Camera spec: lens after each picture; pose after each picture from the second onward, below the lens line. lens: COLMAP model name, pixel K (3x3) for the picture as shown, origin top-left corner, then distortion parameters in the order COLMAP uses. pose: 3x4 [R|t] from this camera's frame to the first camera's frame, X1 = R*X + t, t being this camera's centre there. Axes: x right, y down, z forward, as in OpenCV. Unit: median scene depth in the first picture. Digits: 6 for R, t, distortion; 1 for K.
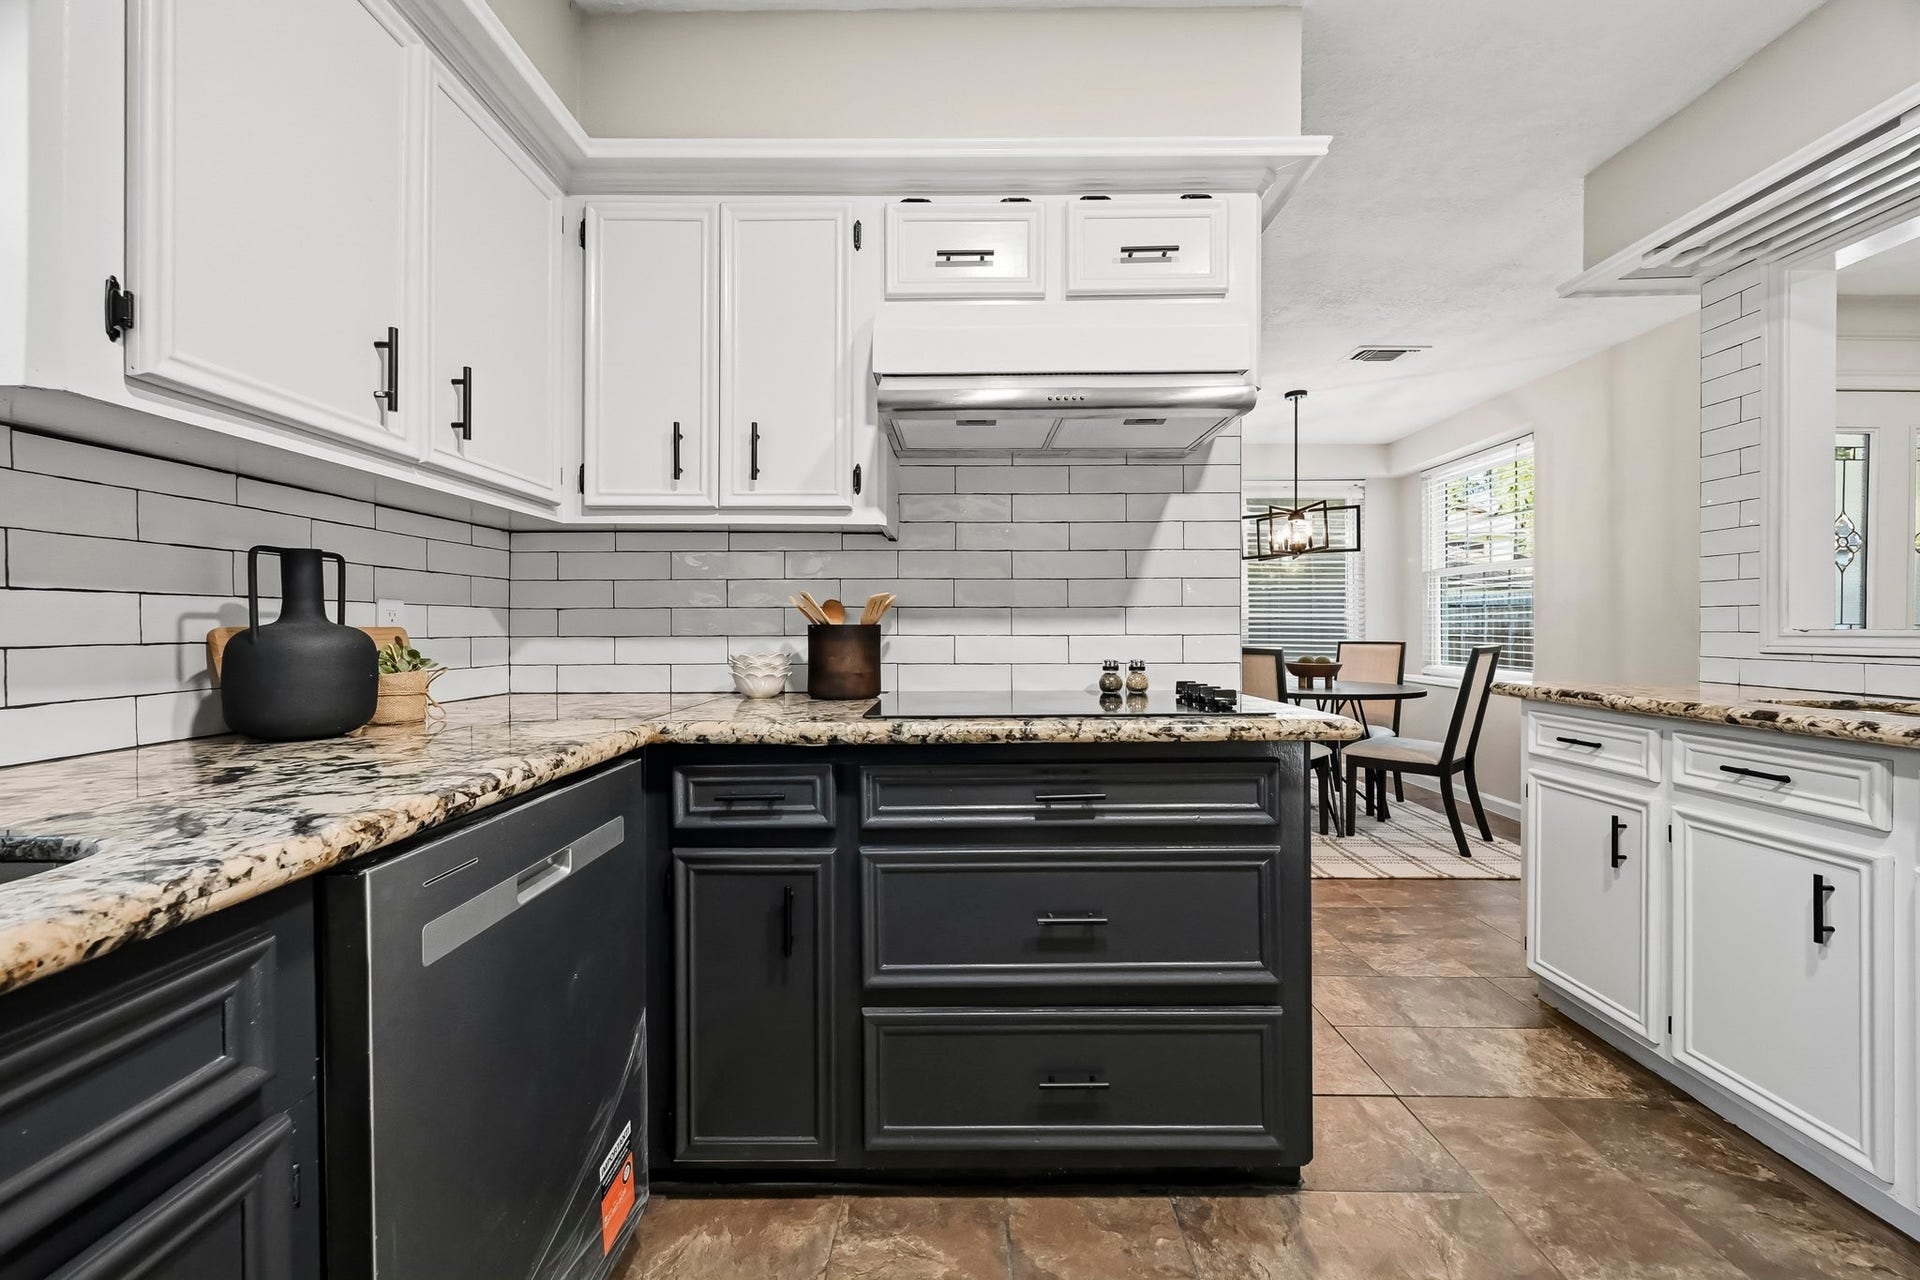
lens RADIAL K [[766.3, 0, 952.8], [0, 766.3, 631.7], [0, 0, 1]] dist [-0.001067, 0.000008]
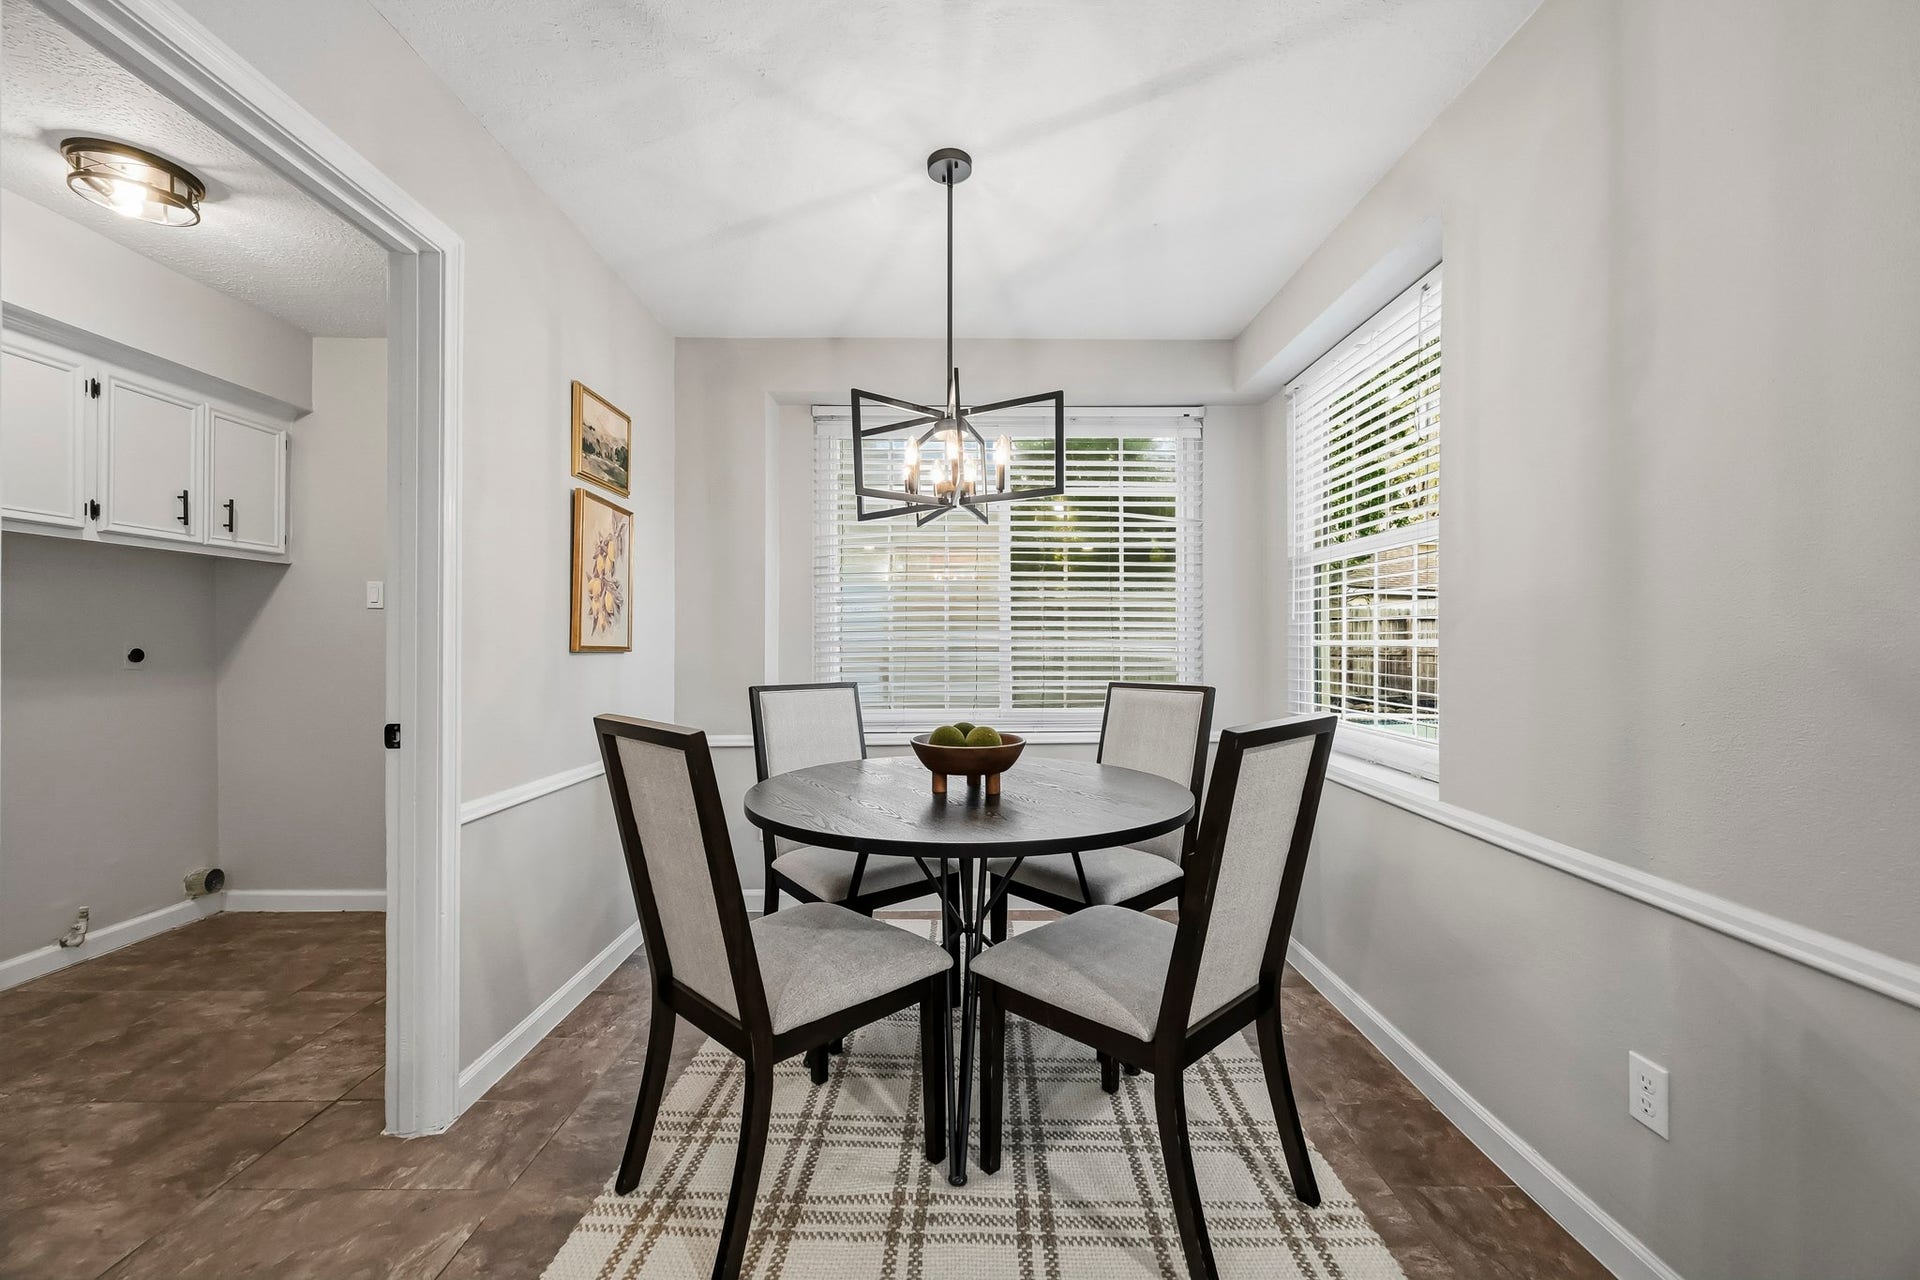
lens RADIAL K [[766.3, 0, 965.6], [0, 766.3, 647.5], [0, 0, 1]] dist [-0.001067, 0.000008]
pose [[0.999868, 0.003062, 0.015940, 0.418564], [-0.003097, 0.999993, 0.002196, -0.013255], [-0.015933, -0.002245, 0.999871, 0.491775]]
